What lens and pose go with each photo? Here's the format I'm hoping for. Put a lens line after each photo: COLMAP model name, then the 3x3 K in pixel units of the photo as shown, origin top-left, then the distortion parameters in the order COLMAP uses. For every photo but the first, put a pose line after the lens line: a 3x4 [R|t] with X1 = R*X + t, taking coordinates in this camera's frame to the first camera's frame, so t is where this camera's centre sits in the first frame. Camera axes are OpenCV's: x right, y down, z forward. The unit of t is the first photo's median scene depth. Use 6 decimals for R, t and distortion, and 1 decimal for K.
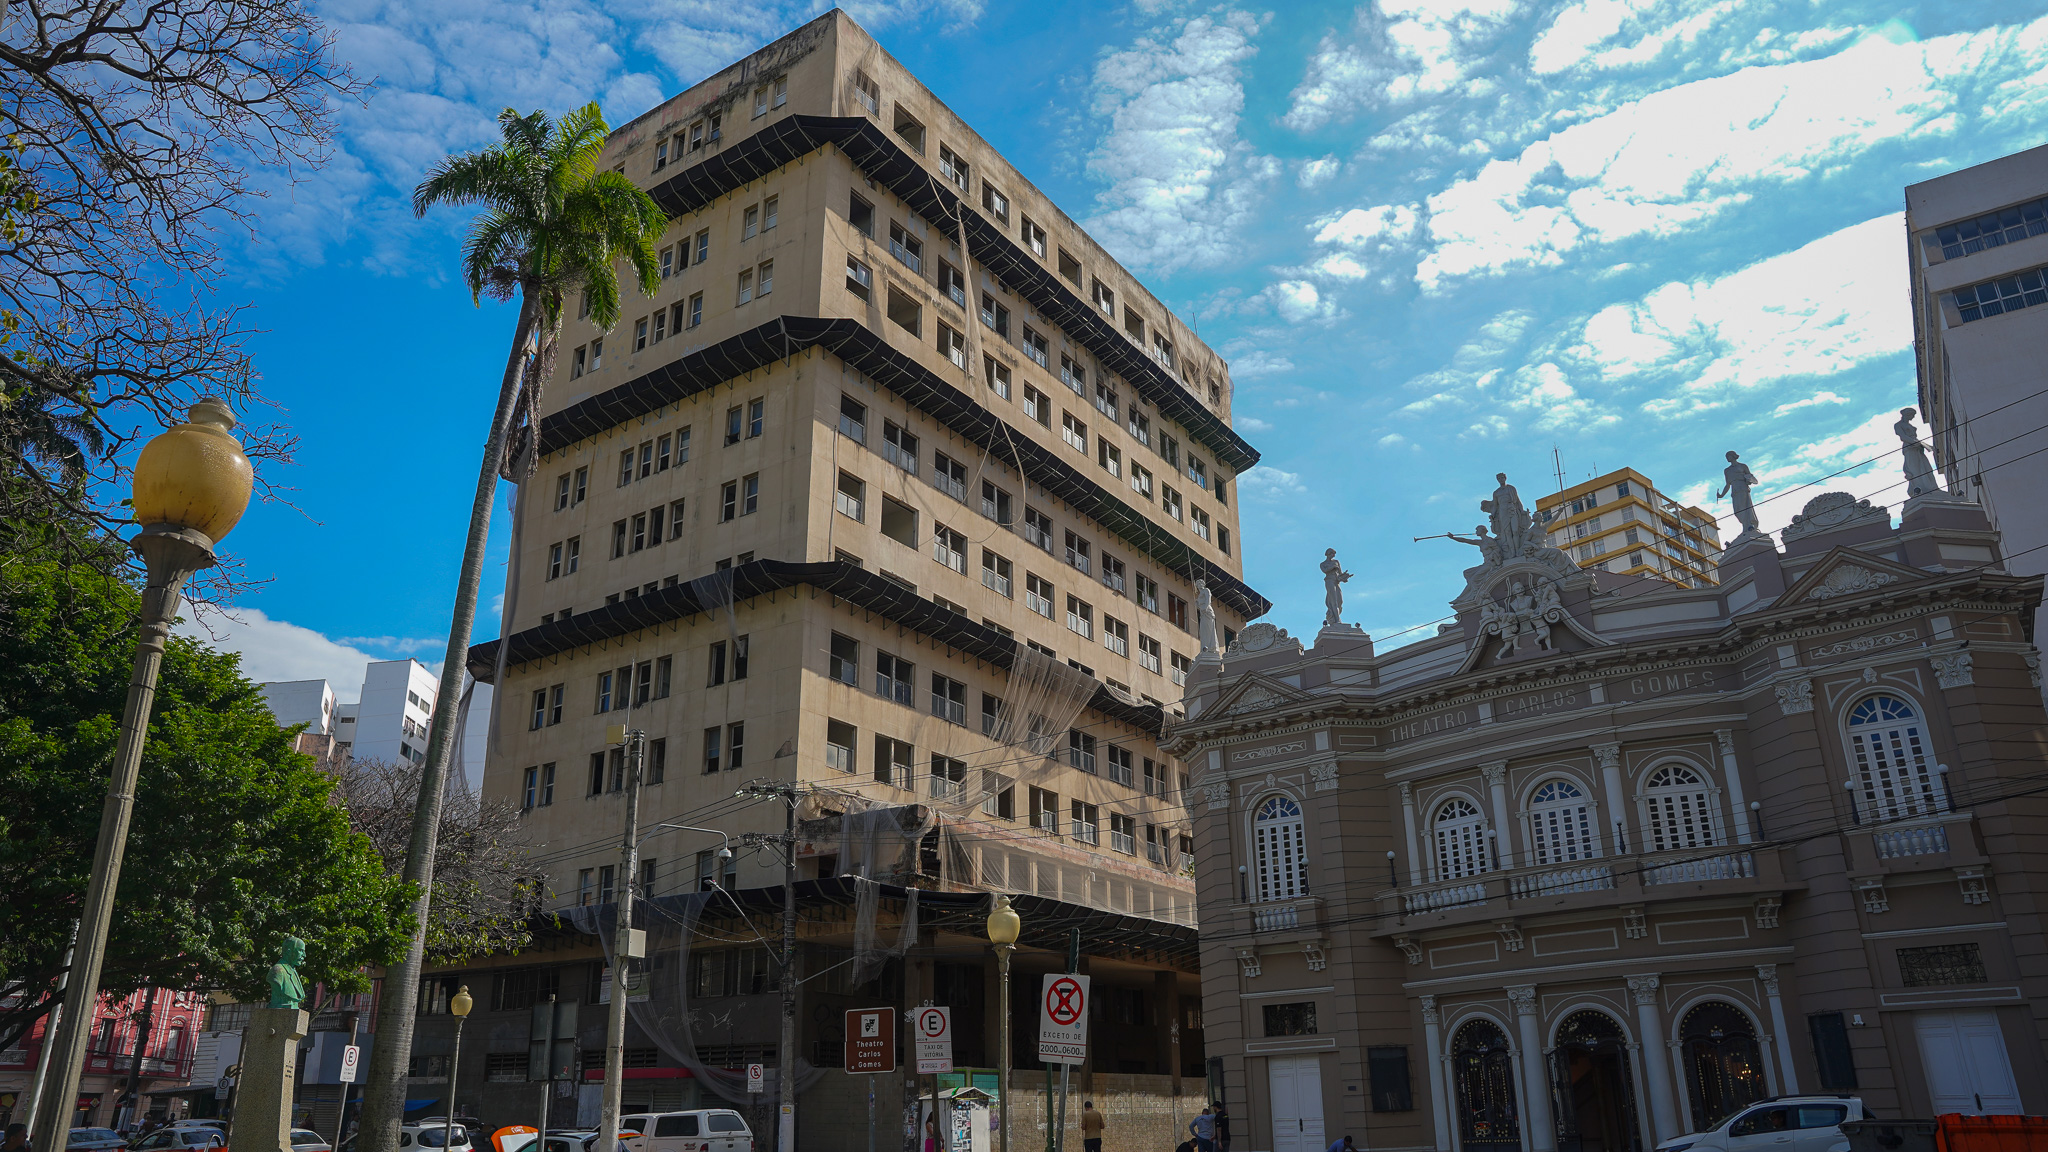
lens RADIAL K [[1426.7, 0, 1054.6], [0, 1426.7, 578.9], [0, 0, 1]] dist [-0.130313, 0.102036]
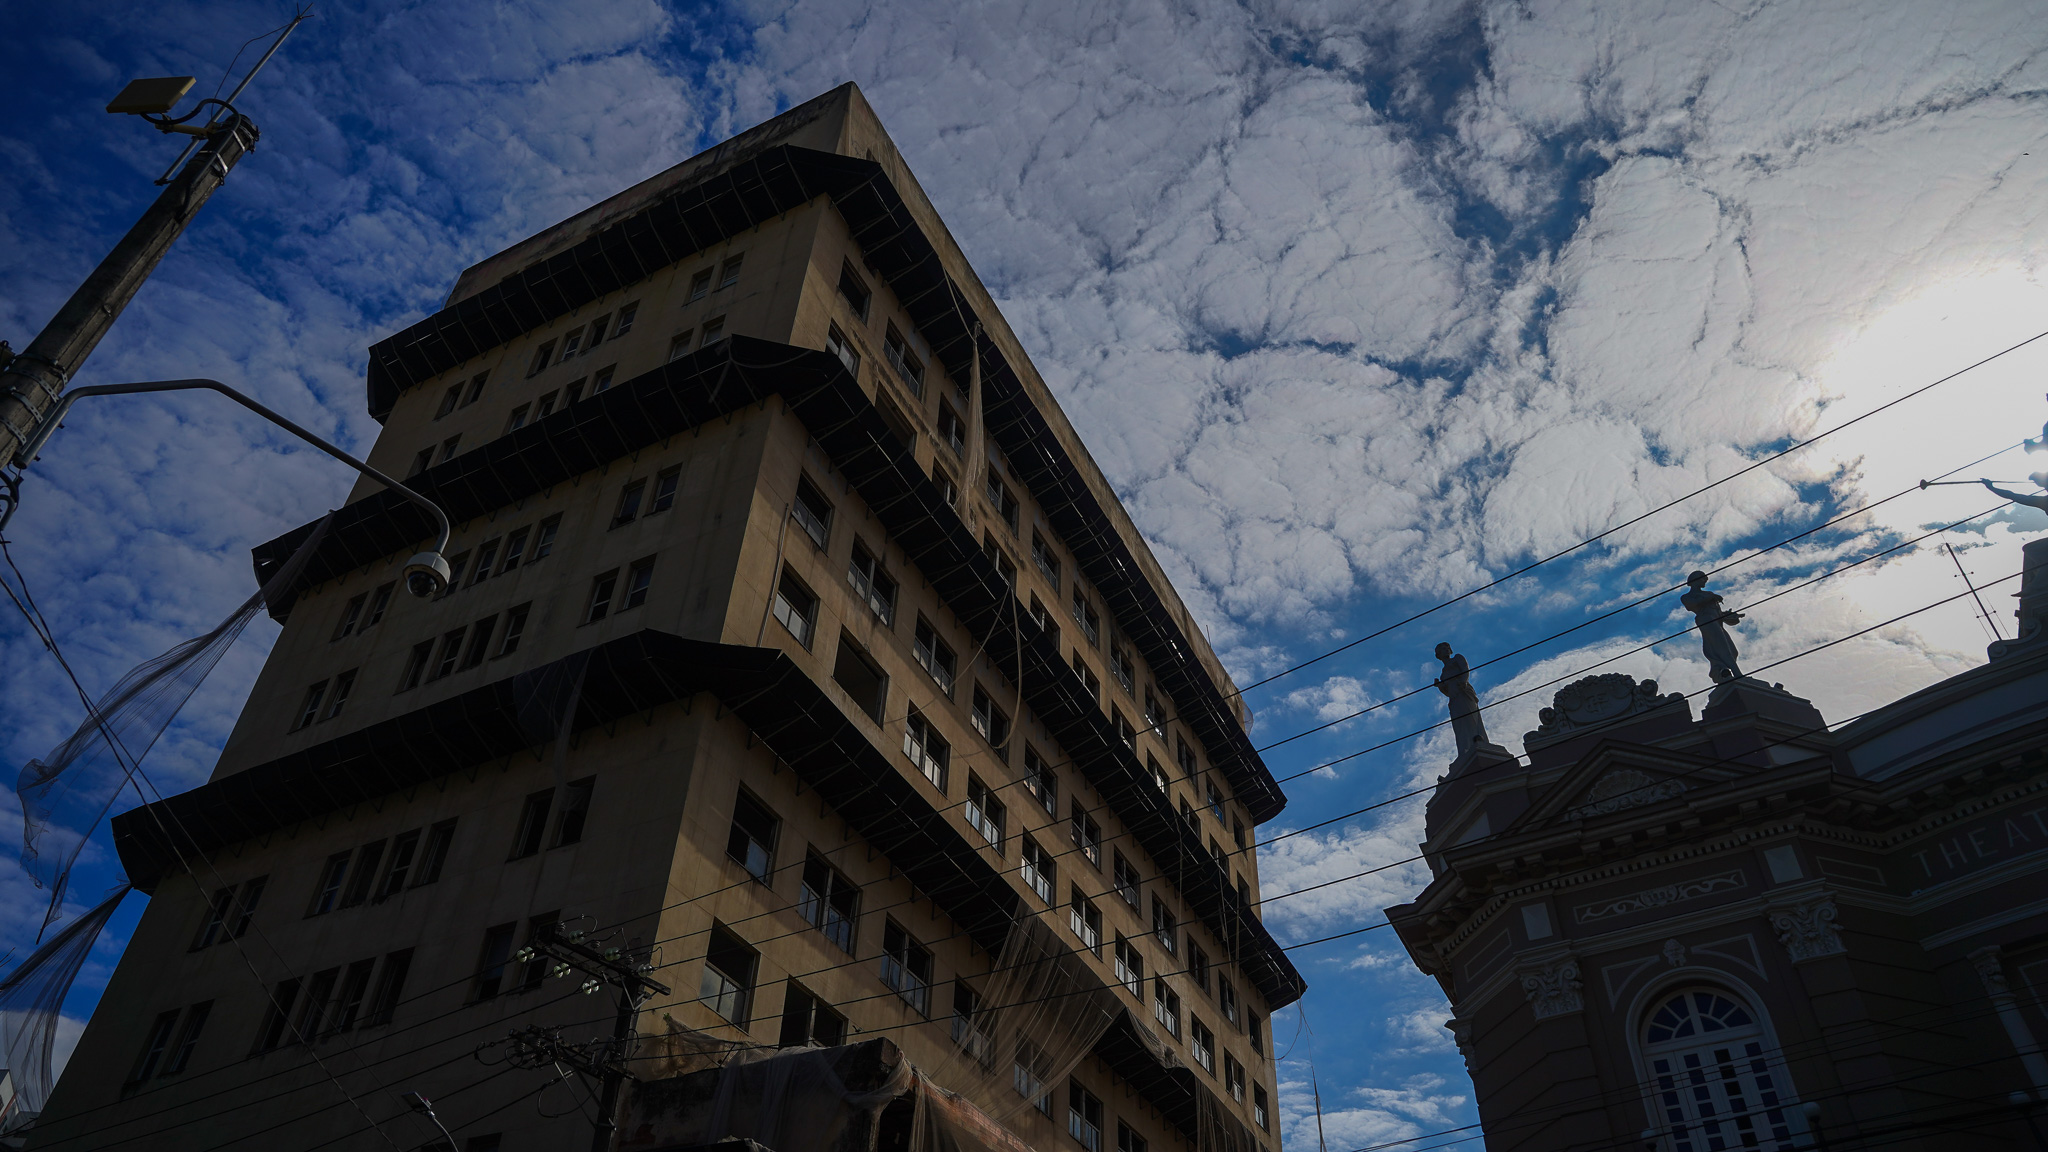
lens RADIAL K [[1426.7, 0, 1054.6], [0, 1426.7, 578.9], [0, 0, 1]] dist [-0.130313, 0.102036]
pose [[0.992817, 0.103019, 0.060832, -0.069109], [-0.073900, 0.927929, -0.365359, 0.154249], [-0.094087, 0.358239, 0.928877, 0.398275]]
